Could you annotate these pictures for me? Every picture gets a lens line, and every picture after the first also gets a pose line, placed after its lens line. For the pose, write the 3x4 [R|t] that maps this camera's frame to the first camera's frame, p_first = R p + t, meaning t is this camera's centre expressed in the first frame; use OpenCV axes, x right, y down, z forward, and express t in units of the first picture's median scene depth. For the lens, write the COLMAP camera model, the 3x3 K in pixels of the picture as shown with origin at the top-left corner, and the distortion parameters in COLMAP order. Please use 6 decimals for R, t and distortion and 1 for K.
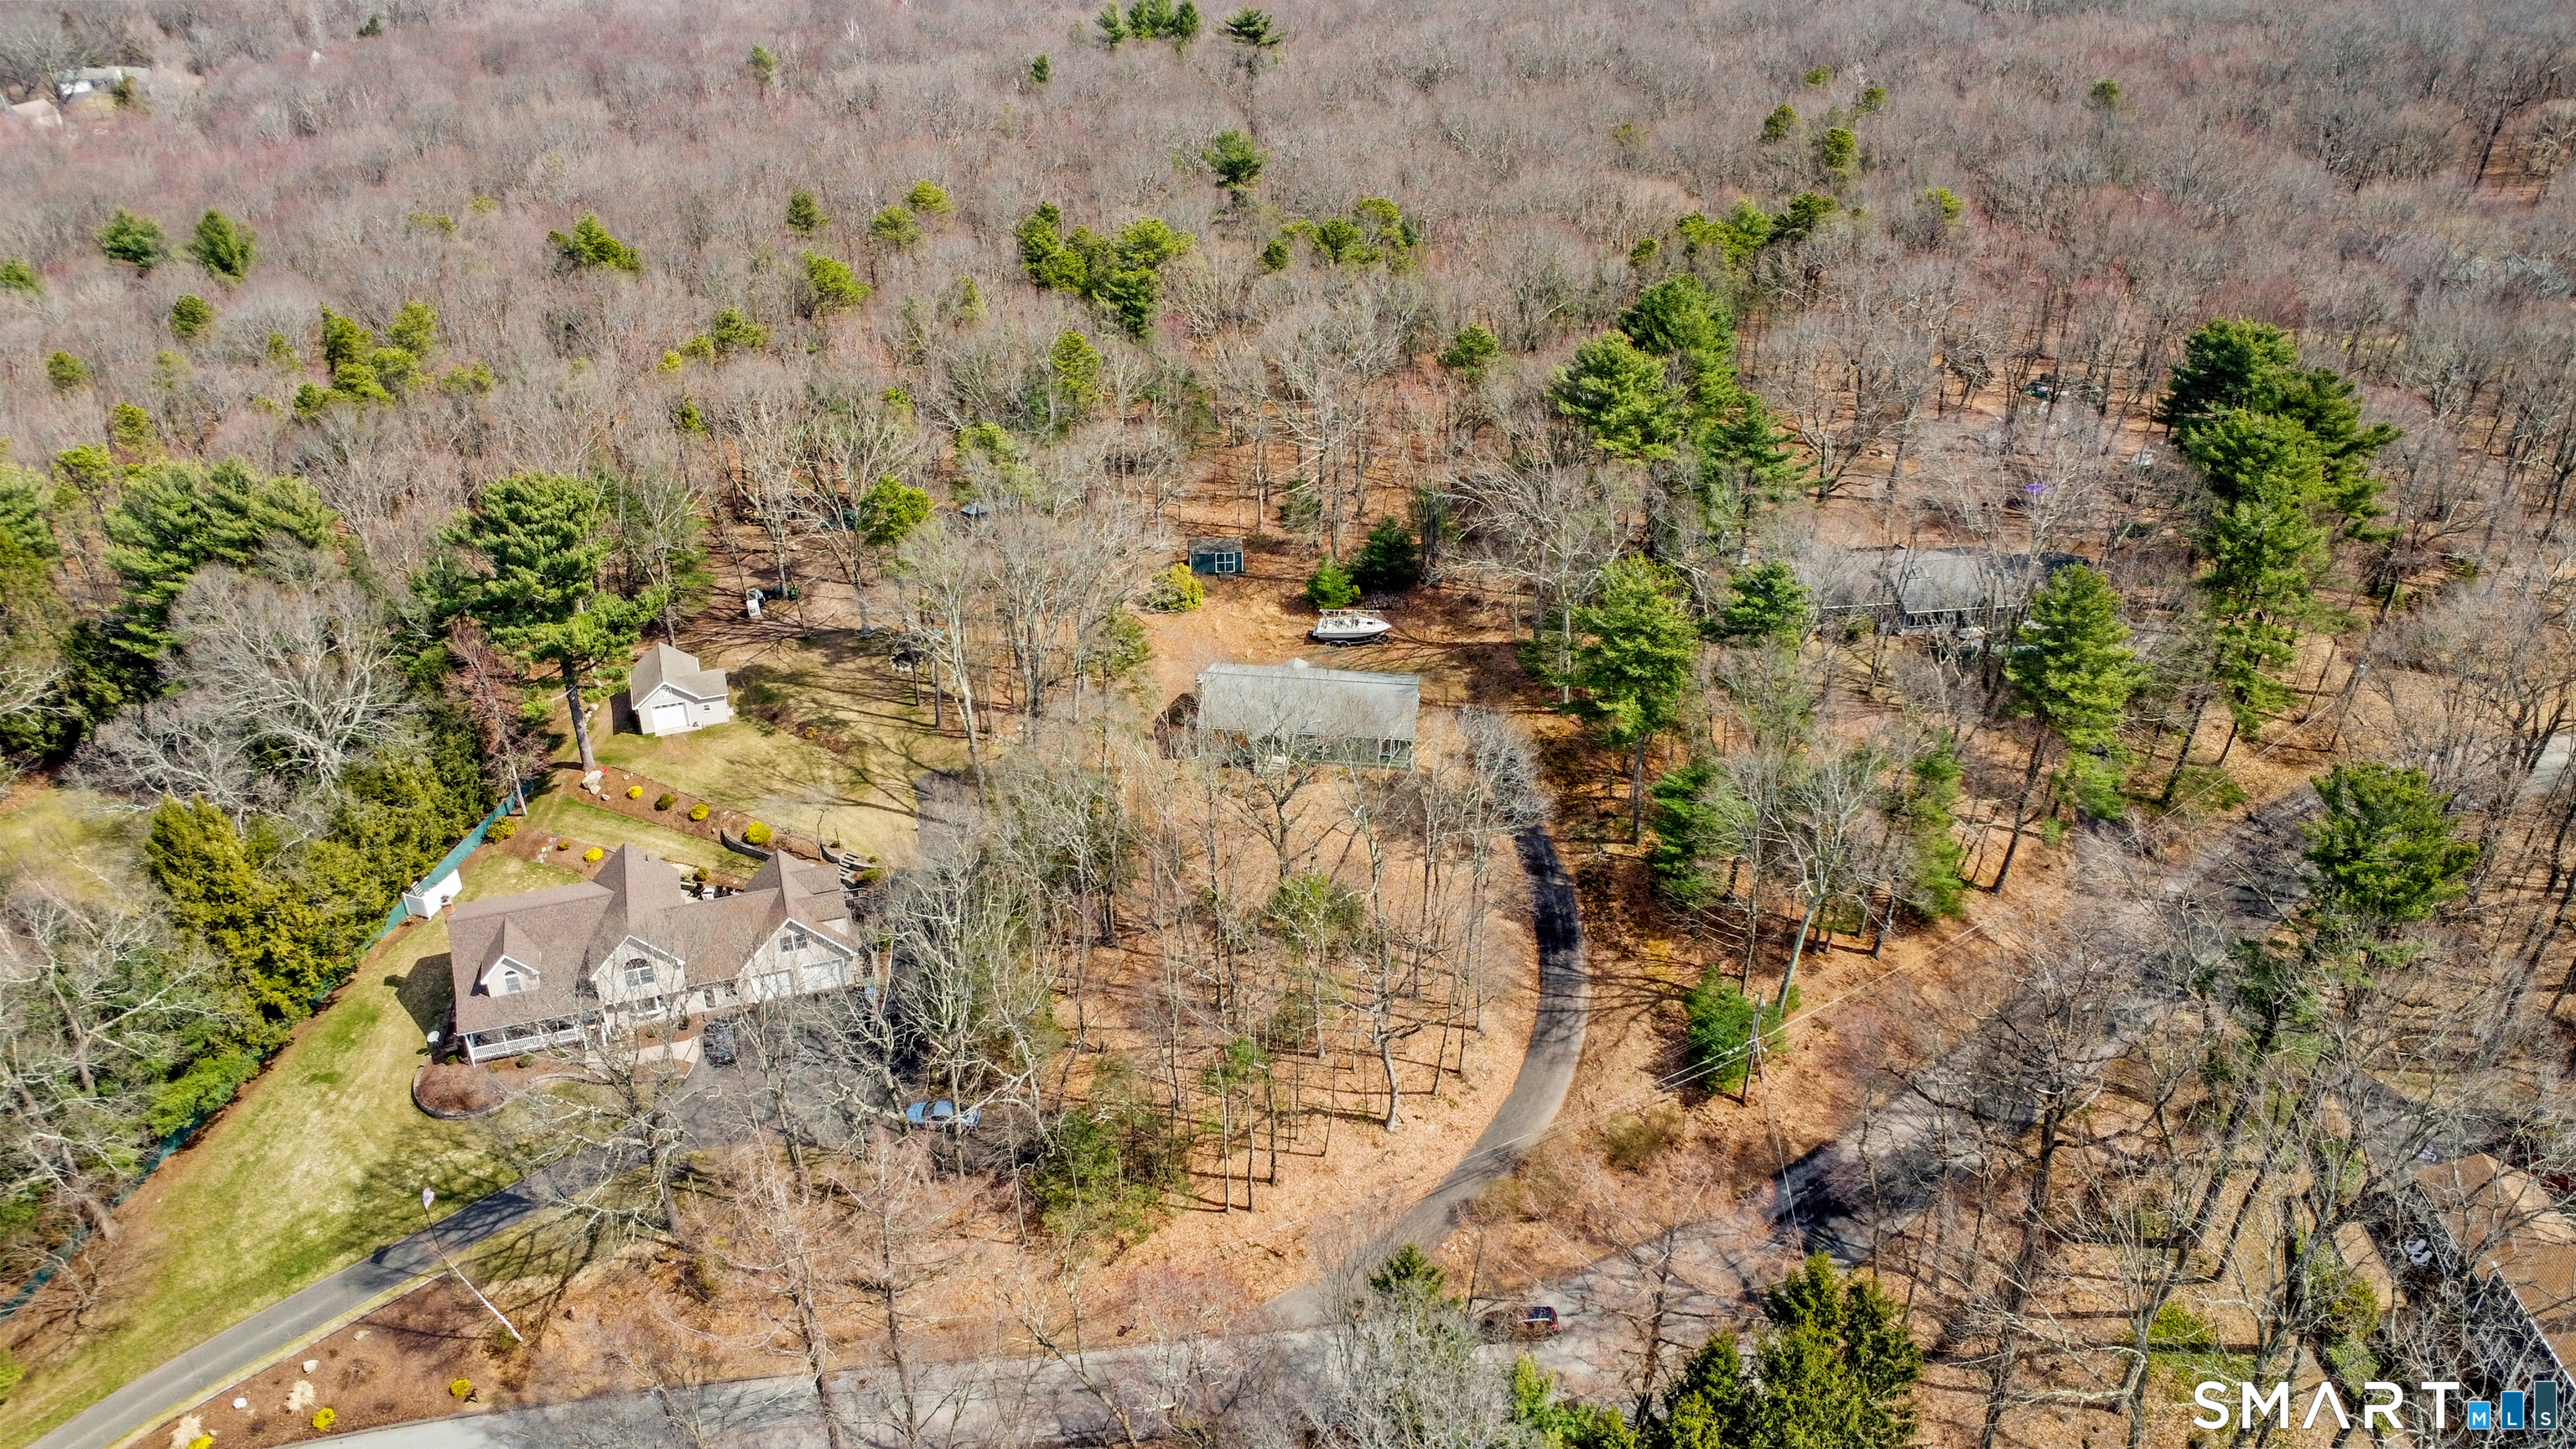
lens RADIAL K [[1840.8, 0, 1288.0], [0, 1840.8, 724.5], [0, 0, 1]] dist [-0.030916, -0.000129]
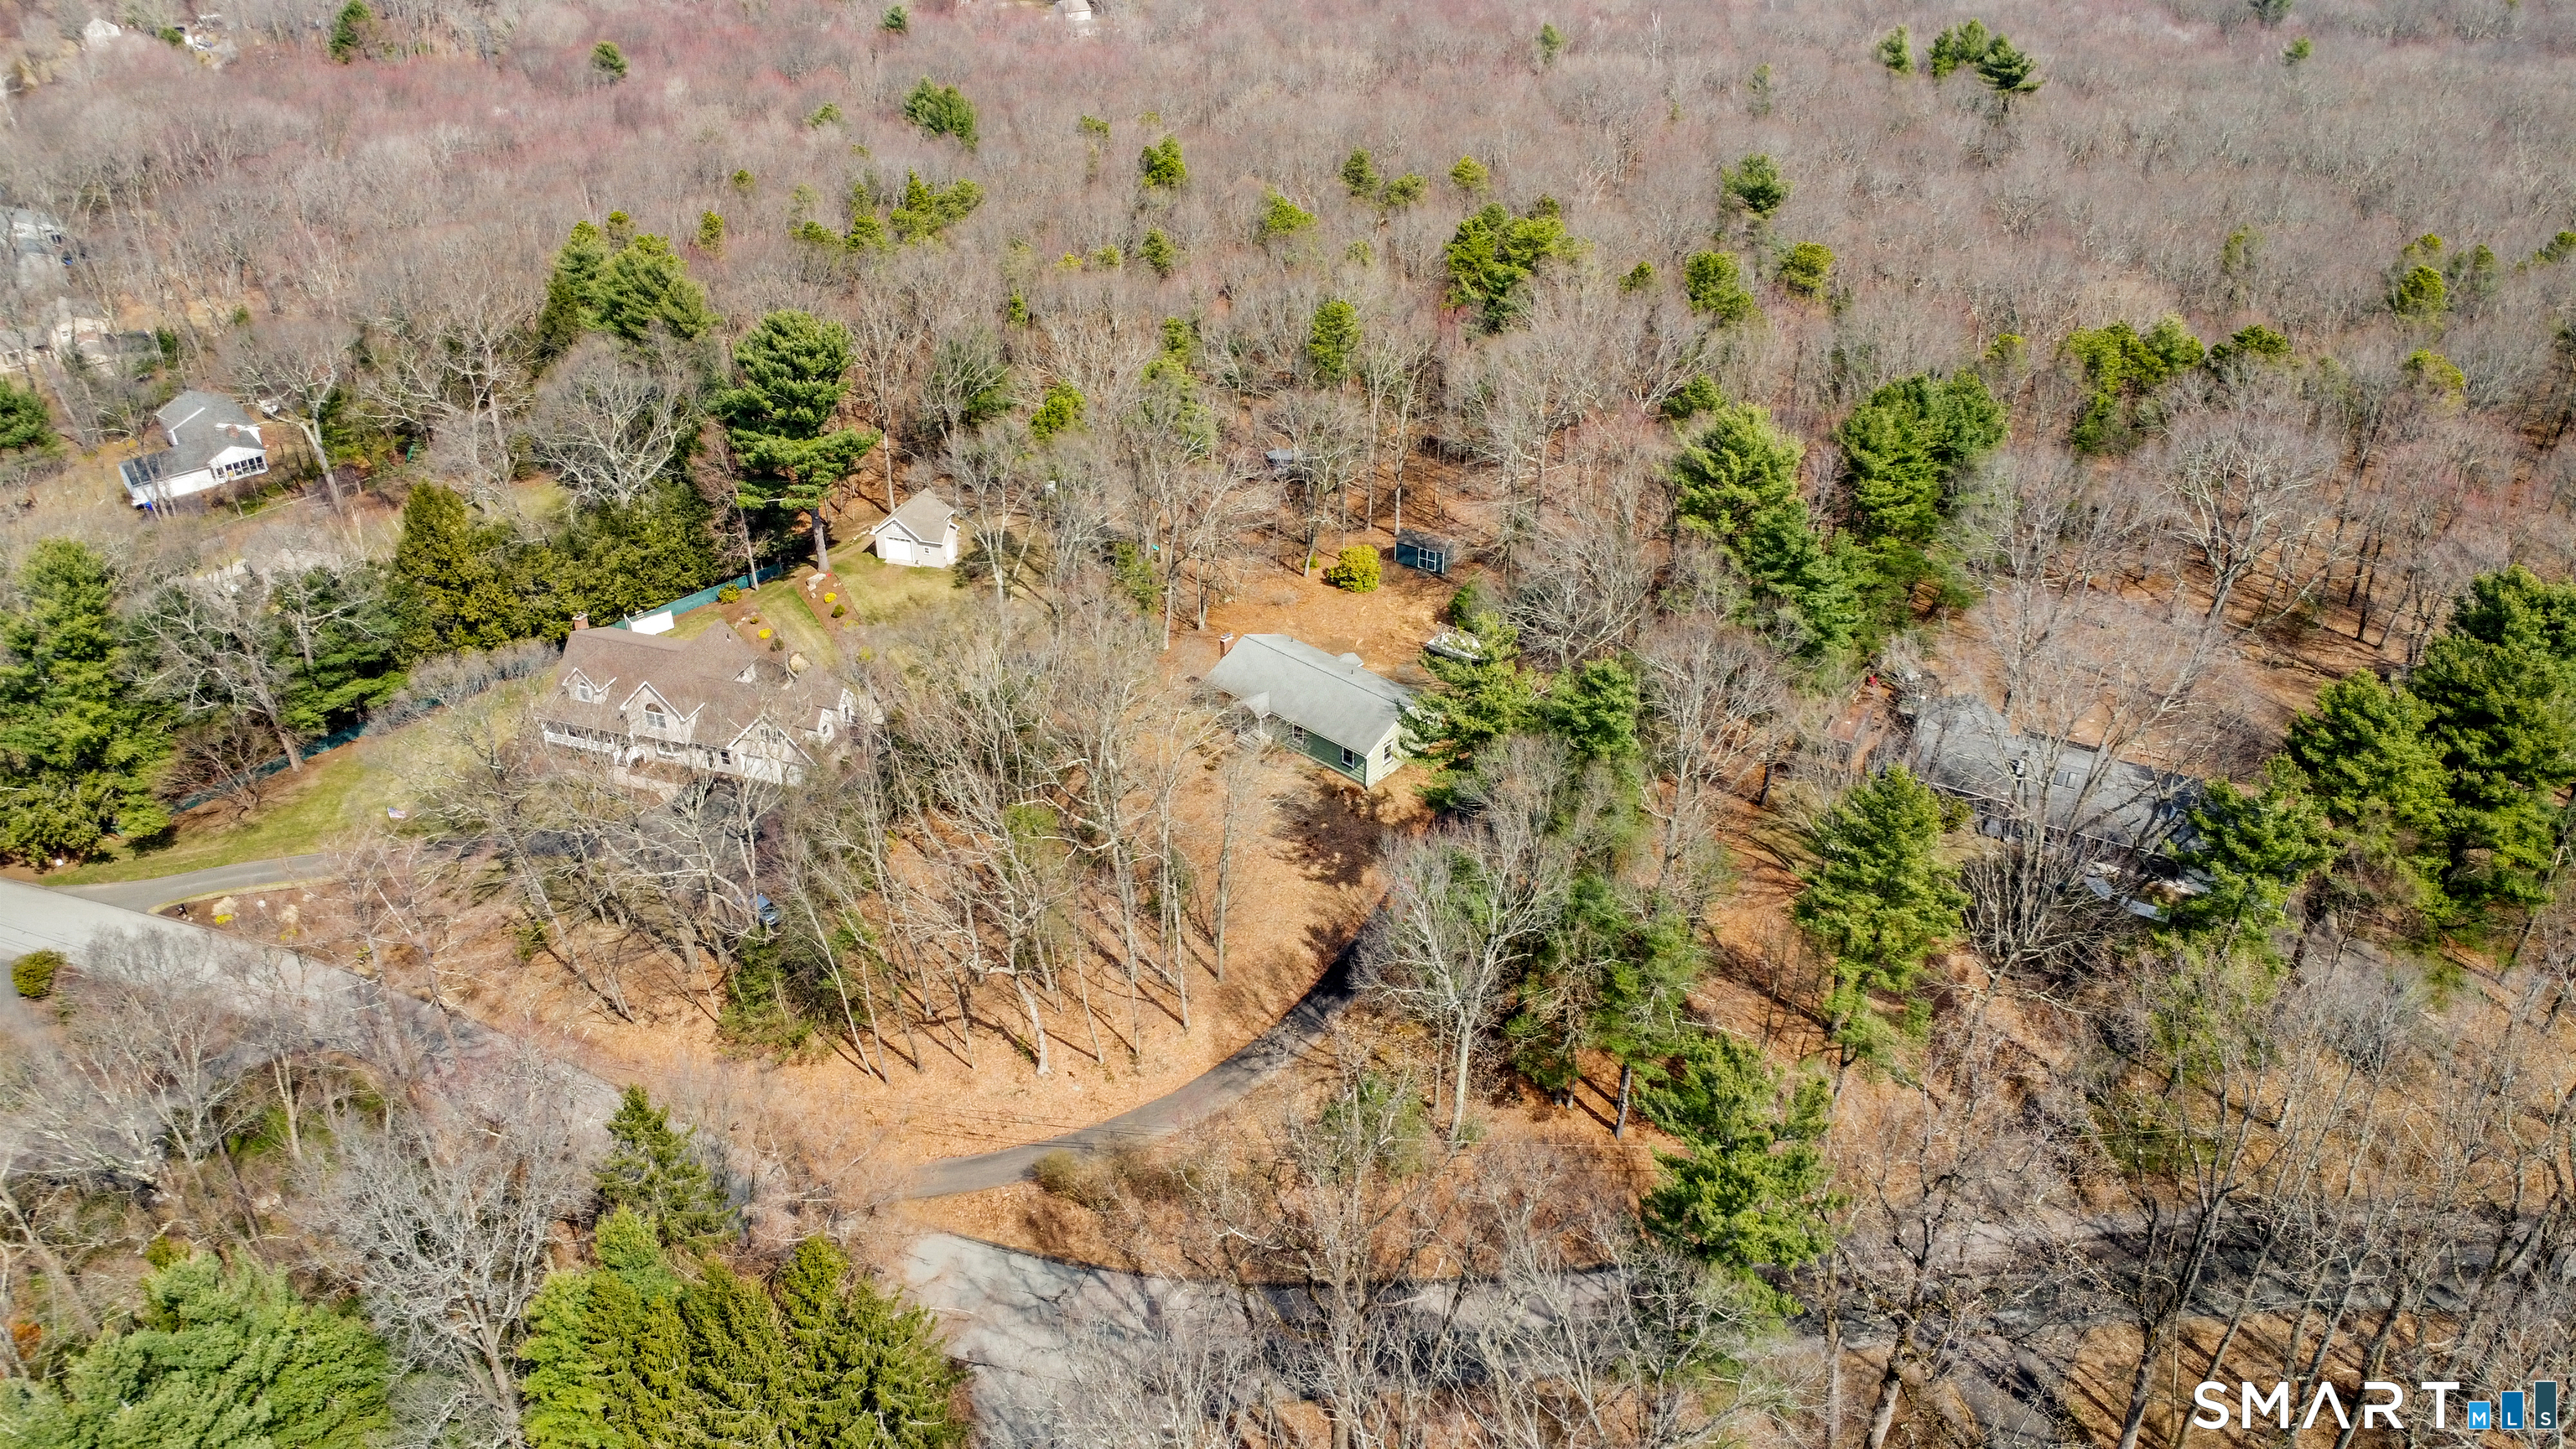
lens RADIAL K [[1840.8, 0, 1288.0], [0, 1840.8, 724.5], [0, 0, 1]] dist [-0.030916, -0.000129]
pose [[0.813832, 0.303085, -0.495799, 0.453692], [-0.304971, 0.949033, 0.079552, -0.064088], [0.494641, 0.086463, 0.864786, 0.123556]]
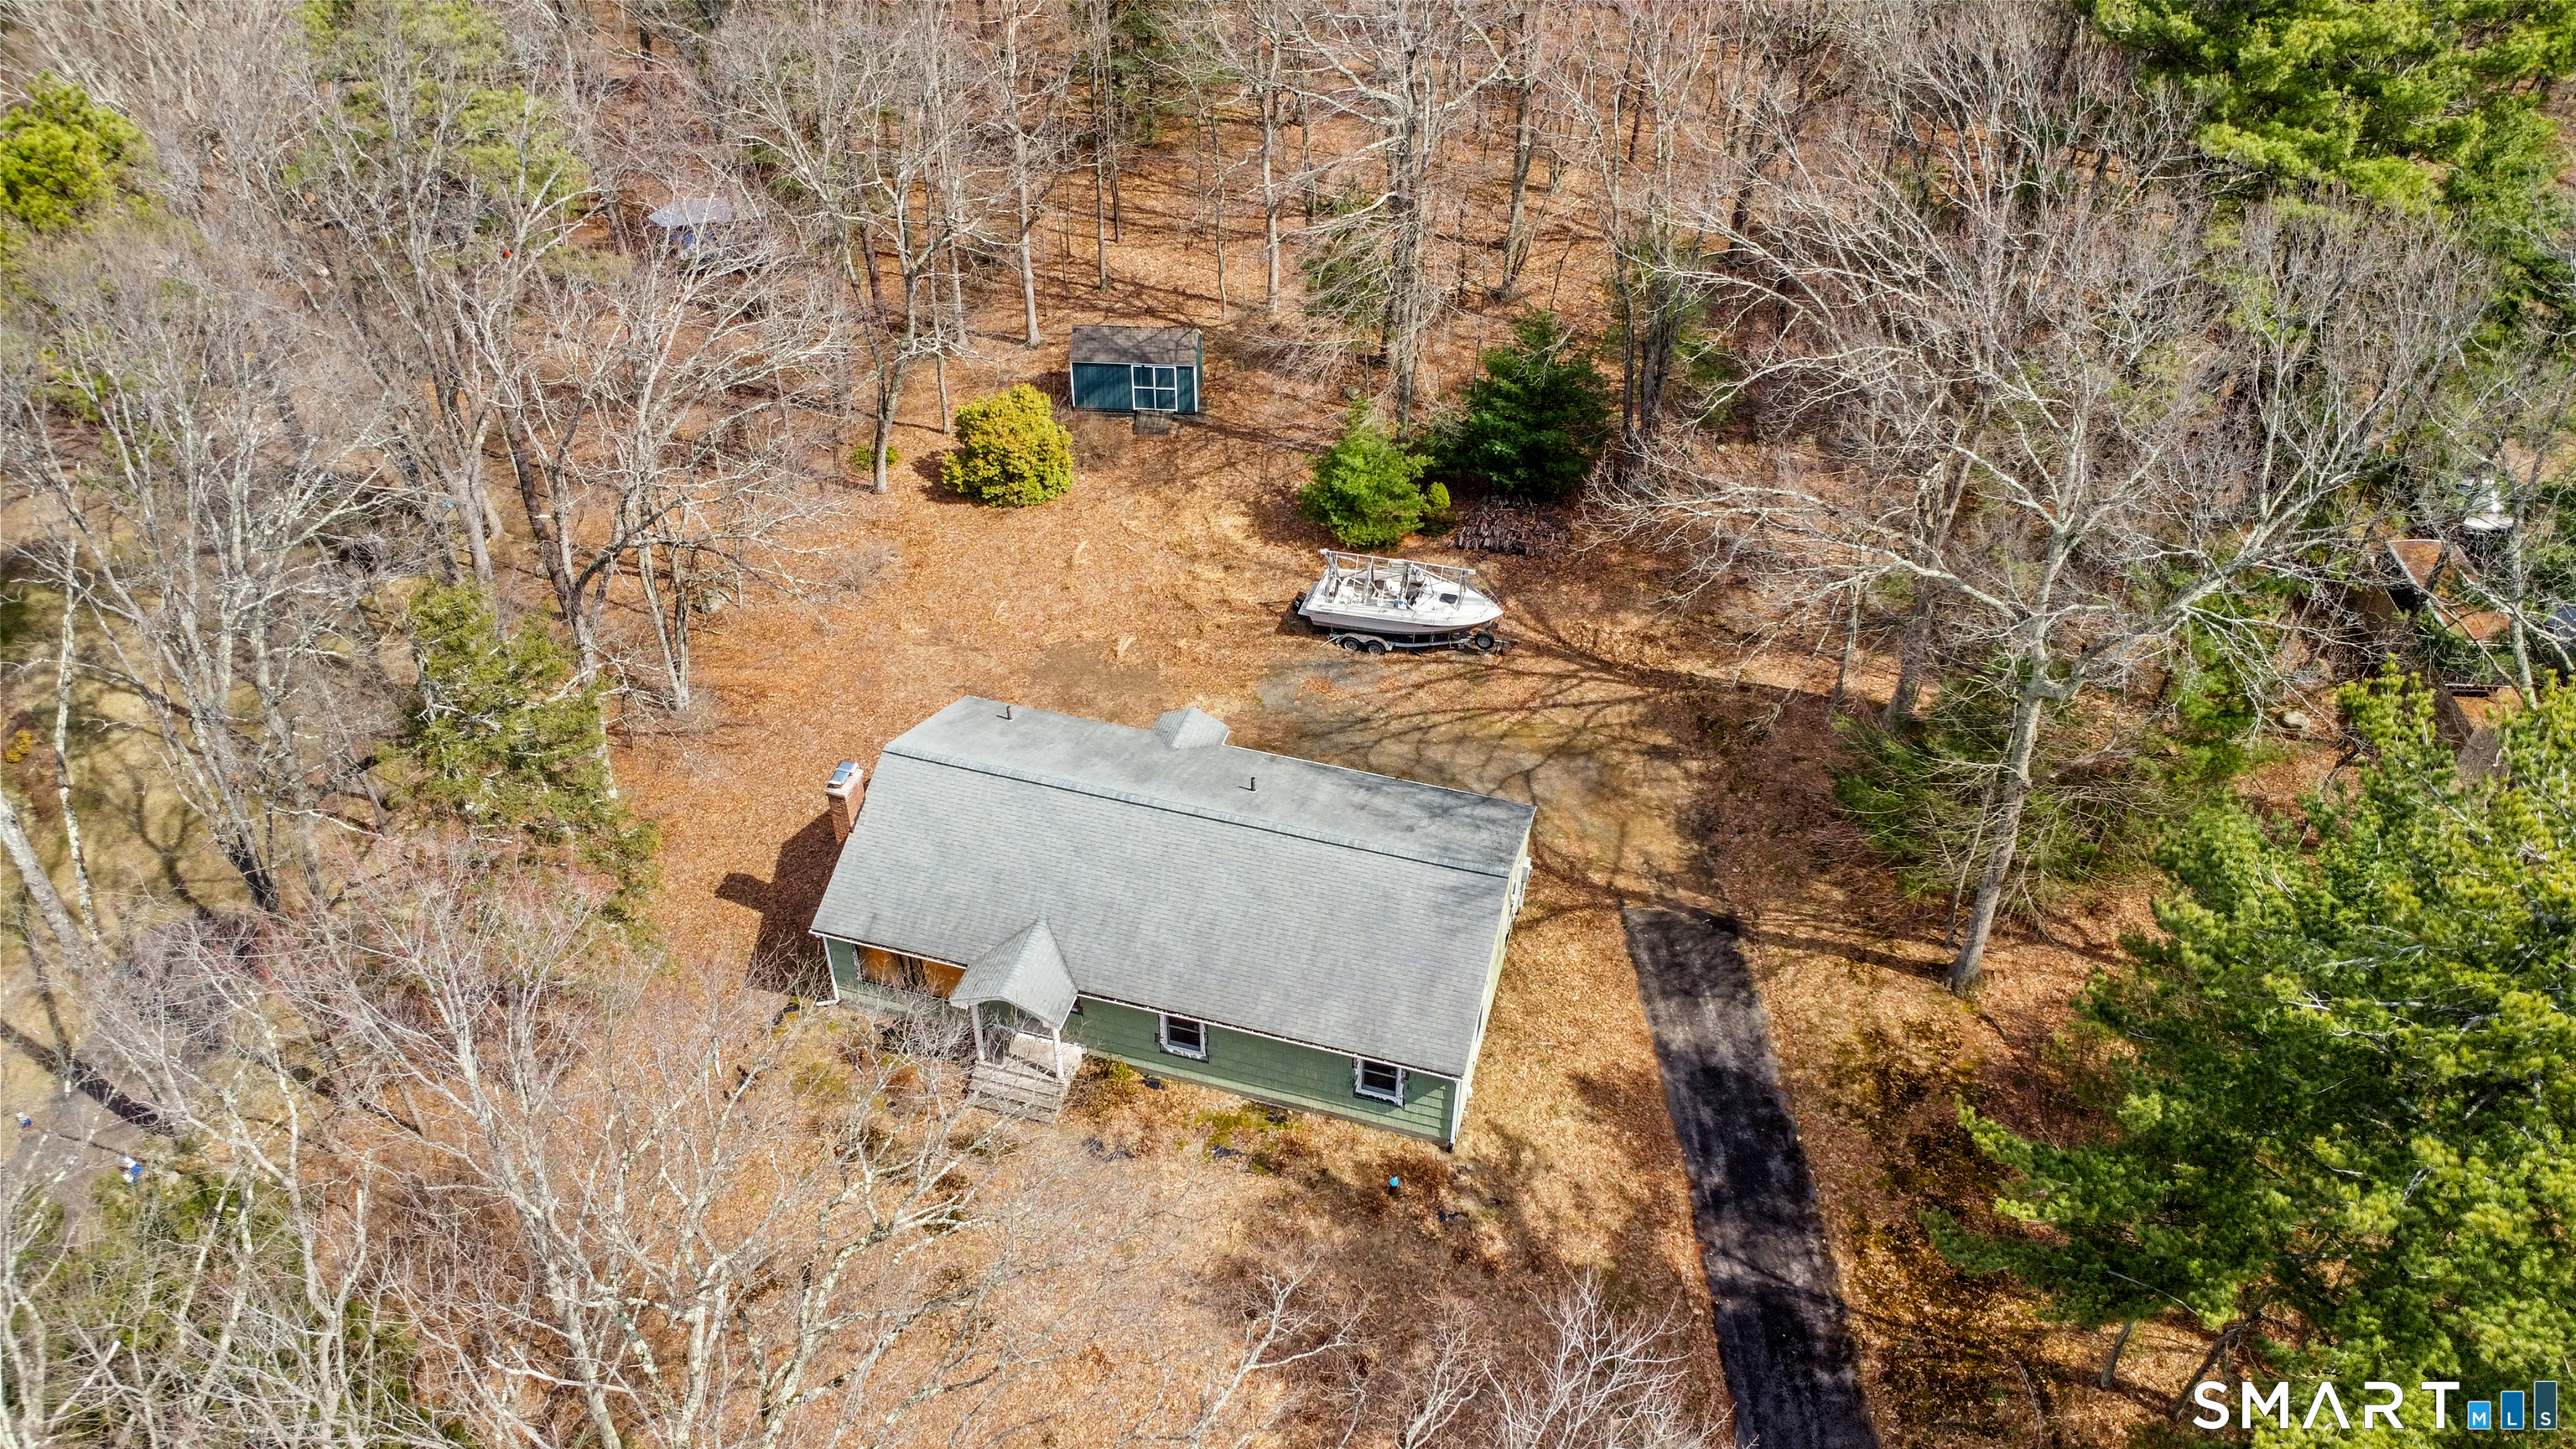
lens RADIAL K [[1840.8, 0, 1288.0], [0, 1840.8, 724.5], [0, 0, 1]] dist [-0.030916, -0.000129]
pose [[0.983971, 0.115553, -0.135825, 0.065984], [-0.096201, 0.985281, 0.141305, -0.079678], [0.150154, -0.125974, 0.980604, 0.623302]]
